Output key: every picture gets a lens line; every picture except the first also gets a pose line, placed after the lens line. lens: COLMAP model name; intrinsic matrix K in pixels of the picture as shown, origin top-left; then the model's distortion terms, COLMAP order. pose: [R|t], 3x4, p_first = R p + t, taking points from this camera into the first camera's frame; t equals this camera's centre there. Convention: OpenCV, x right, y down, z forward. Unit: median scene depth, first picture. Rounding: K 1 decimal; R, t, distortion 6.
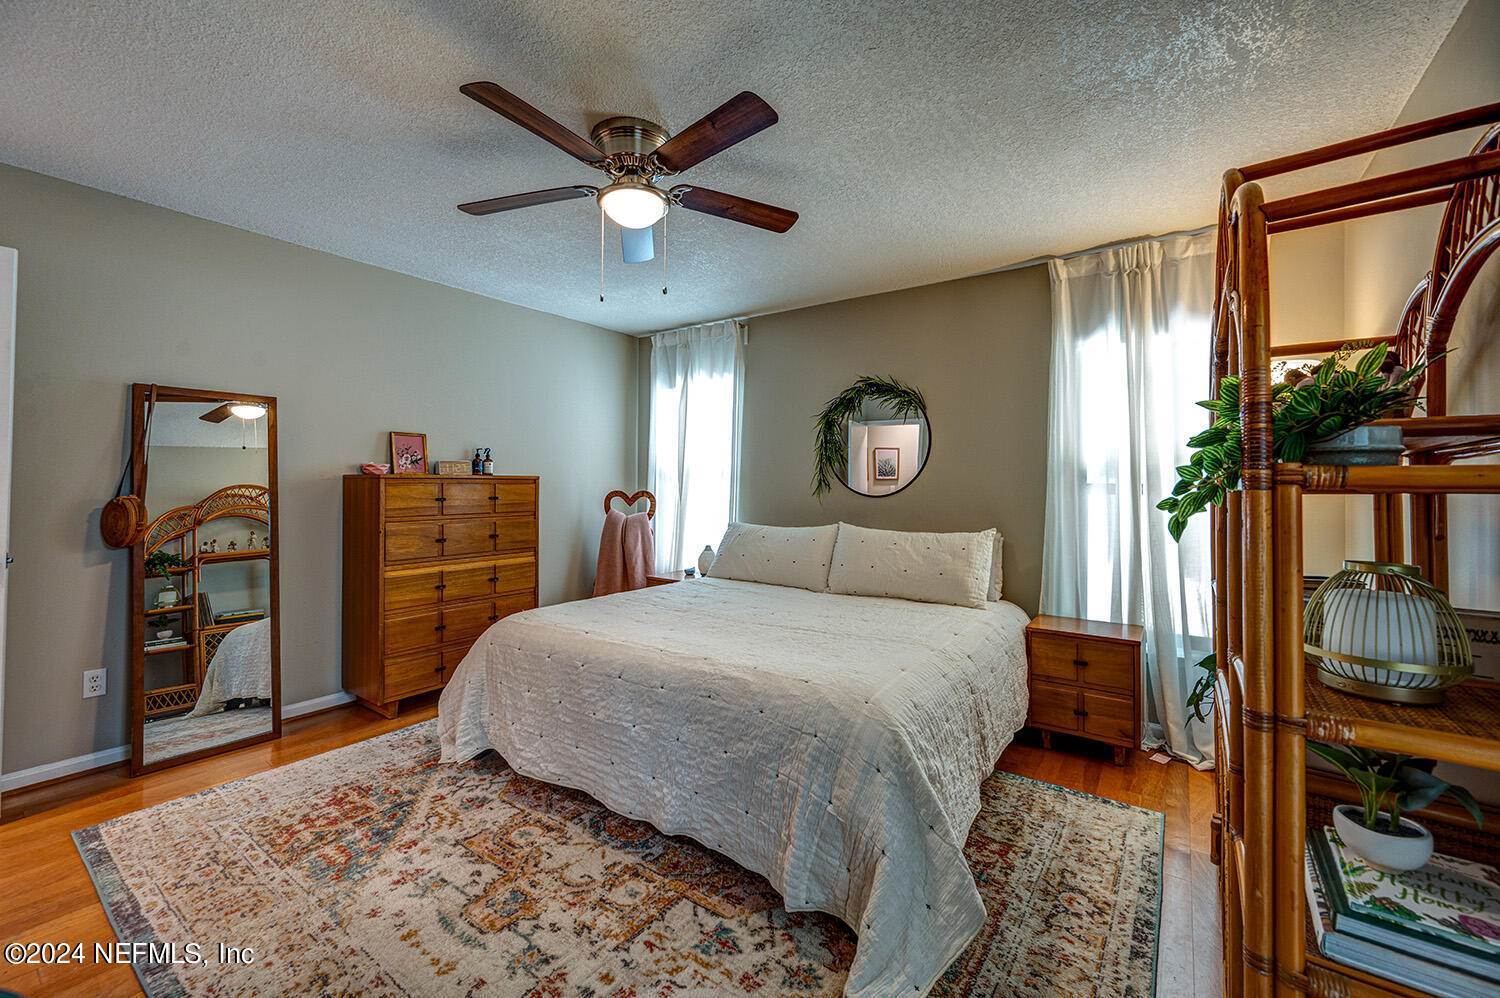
lens RADIAL K [[603.2, 0, 755.6], [0, 603.2, 480.2], [0, 0, 1]] dist [-0.001255, -0.000358]
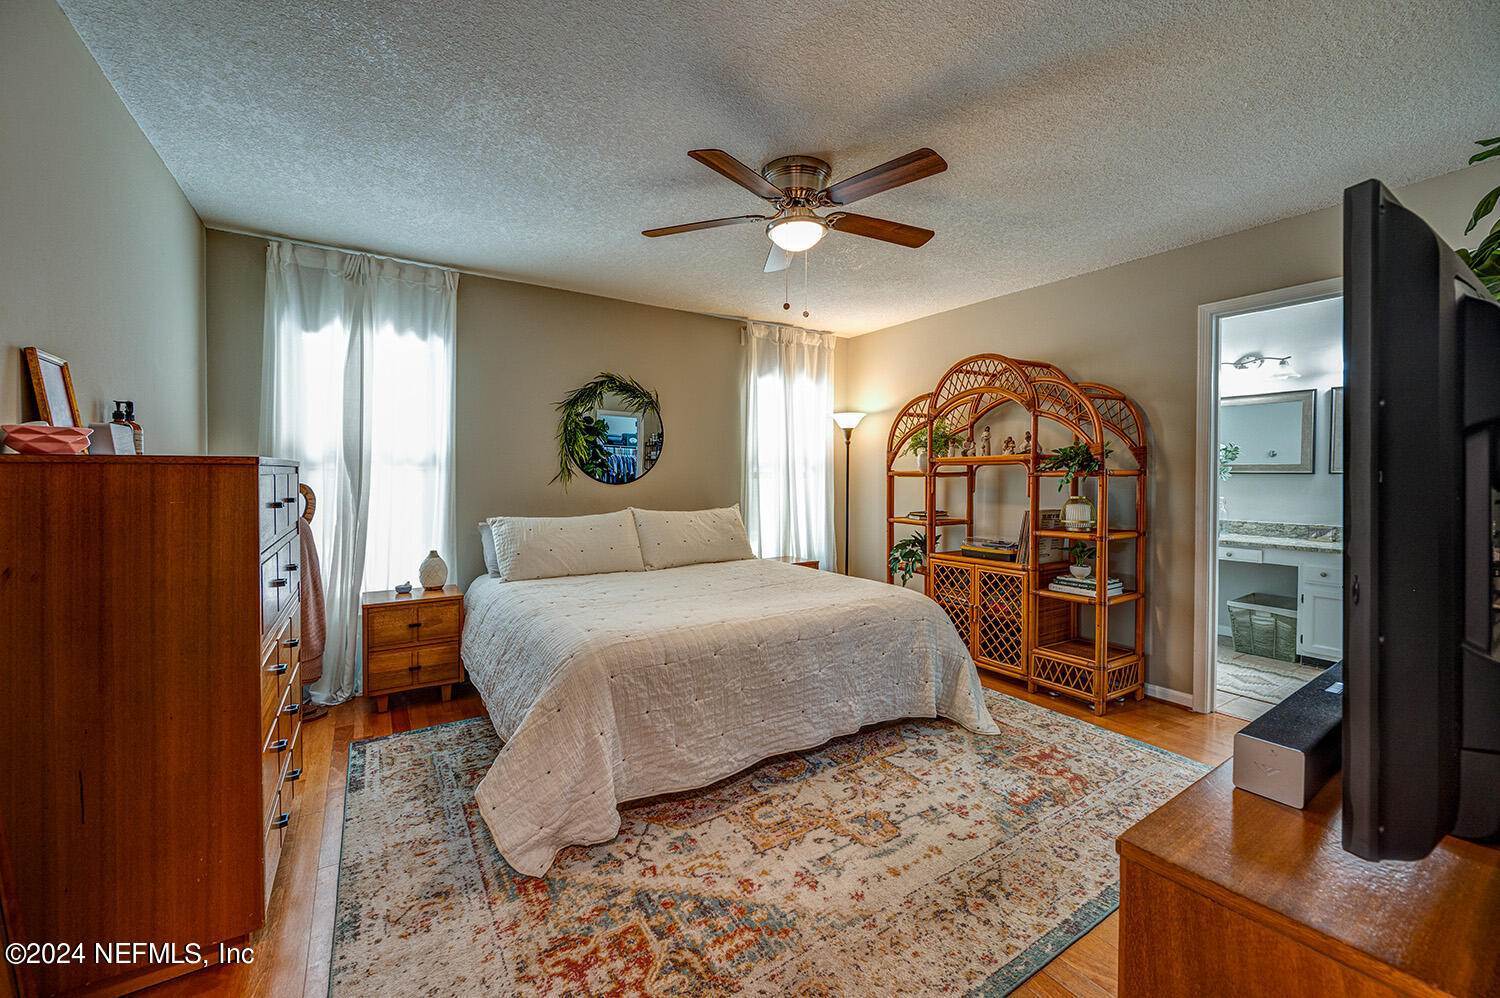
lens RADIAL K [[603.2, 0, 755.6], [0, 603.2, 480.2], [0, 0, 1]] dist [-0.001255, -0.000358]
pose [[0.361120, -0.013962, 0.932415, -1.301219], [-0.006551, 0.999825, 0.017508, 0.000230], [-0.932497, -0.012431, 0.360965, 0.638253]]
